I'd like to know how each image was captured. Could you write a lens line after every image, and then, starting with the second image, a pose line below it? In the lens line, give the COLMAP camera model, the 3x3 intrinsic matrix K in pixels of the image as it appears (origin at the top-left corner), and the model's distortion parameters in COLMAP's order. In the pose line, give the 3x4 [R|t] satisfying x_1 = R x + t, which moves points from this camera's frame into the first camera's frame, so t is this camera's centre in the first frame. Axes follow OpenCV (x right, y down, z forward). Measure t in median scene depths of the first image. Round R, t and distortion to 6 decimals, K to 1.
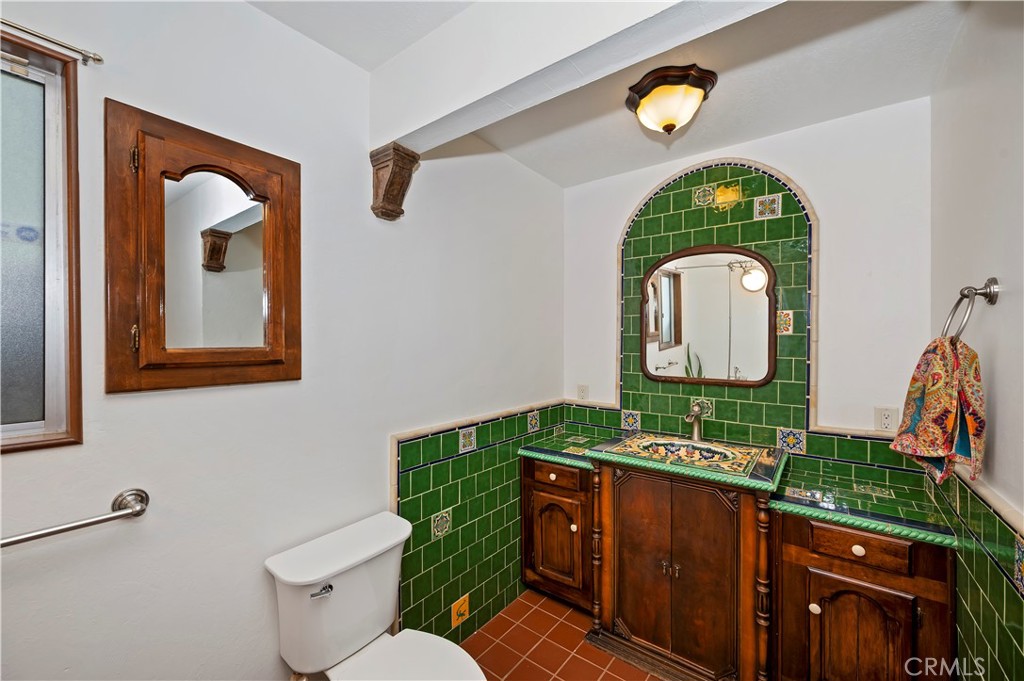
lens RADIAL K [[407.8, 0, 515.4], [0, 407.8, 345.0], [0, 0, 1]] dist [-0.001612, -0.000340]
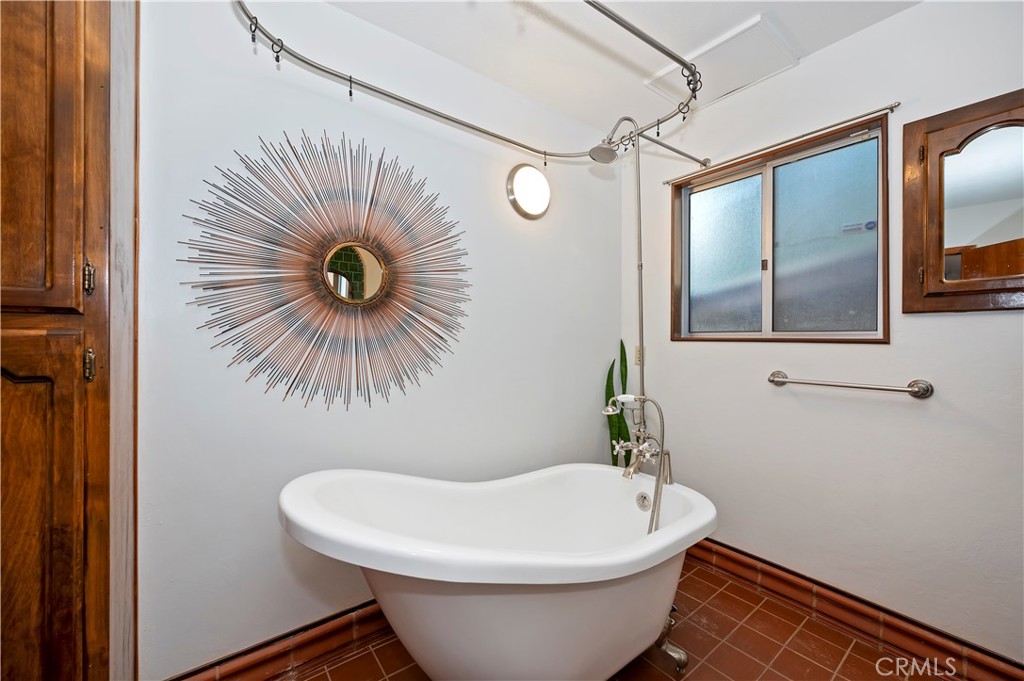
lens RADIAL K [[407.8, 0, 515.4], [0, 407.8, 345.0], [0, 0, 1]] dist [-0.001612, -0.000340]
pose [[-0.246967, 0.004752, -0.969012, 0.885121], [-0.006413, 0.999958, 0.006539, 0.239732], [0.969003, 0.007829, -0.246926, -0.058539]]
